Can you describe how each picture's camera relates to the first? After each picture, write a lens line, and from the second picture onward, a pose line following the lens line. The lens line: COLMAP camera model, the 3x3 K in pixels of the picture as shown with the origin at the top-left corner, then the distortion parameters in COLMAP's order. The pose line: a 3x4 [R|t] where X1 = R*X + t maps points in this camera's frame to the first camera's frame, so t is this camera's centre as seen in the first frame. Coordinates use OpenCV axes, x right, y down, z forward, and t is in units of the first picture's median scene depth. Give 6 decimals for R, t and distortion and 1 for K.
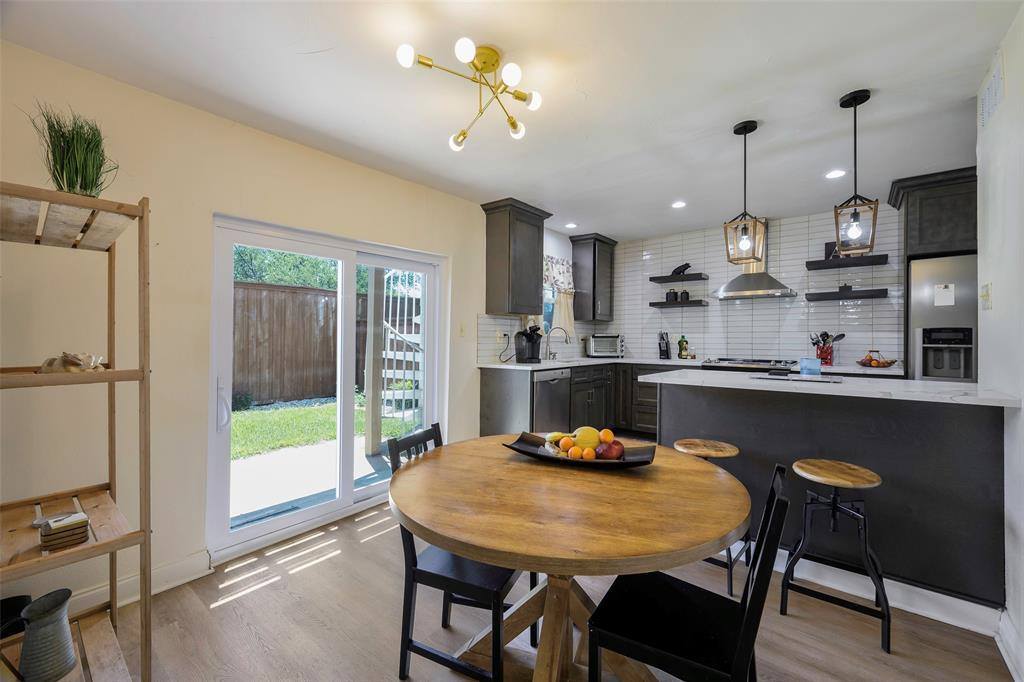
lens RADIAL K [[414.6, 0, 512.0], [0, 414.6, 341.0], [0, 0, 1]] dist [-0.000460, -0.000025]
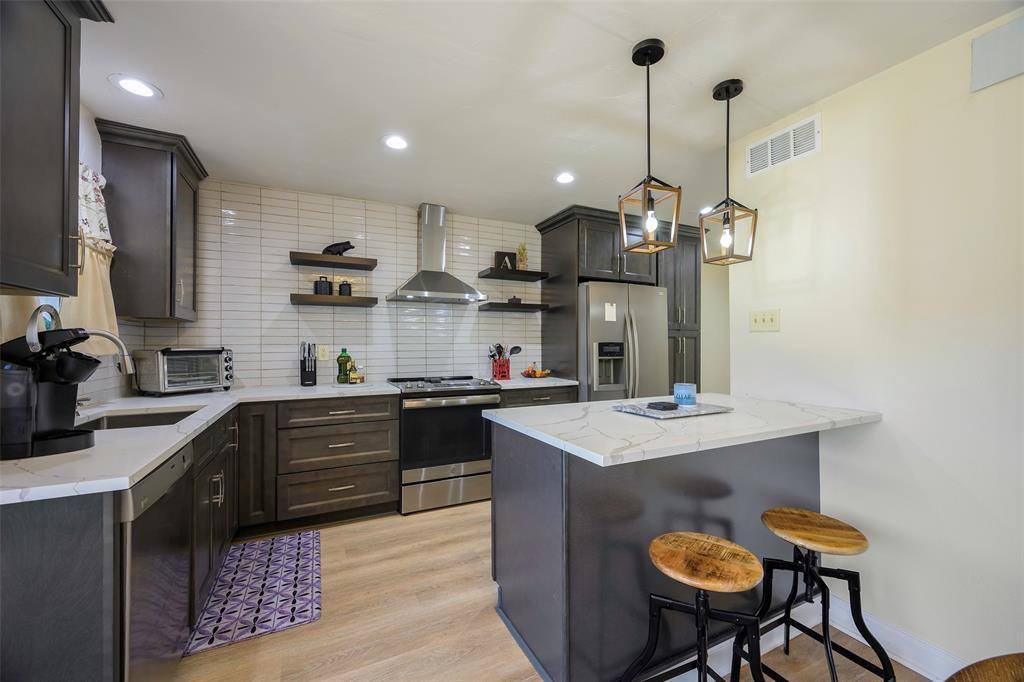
lens RADIAL K [[405.3, 0, 512.0], [0, 405.3, 341.0], [0, 0, 1]] dist [0.000046, -0.000069]
pose [[0.410082, 0.001694, 0.912047, -0.073024], [0.008147, 0.999952, -0.005520, -0.020036], [-0.912012, 0.009694, 0.410048, 0.497609]]
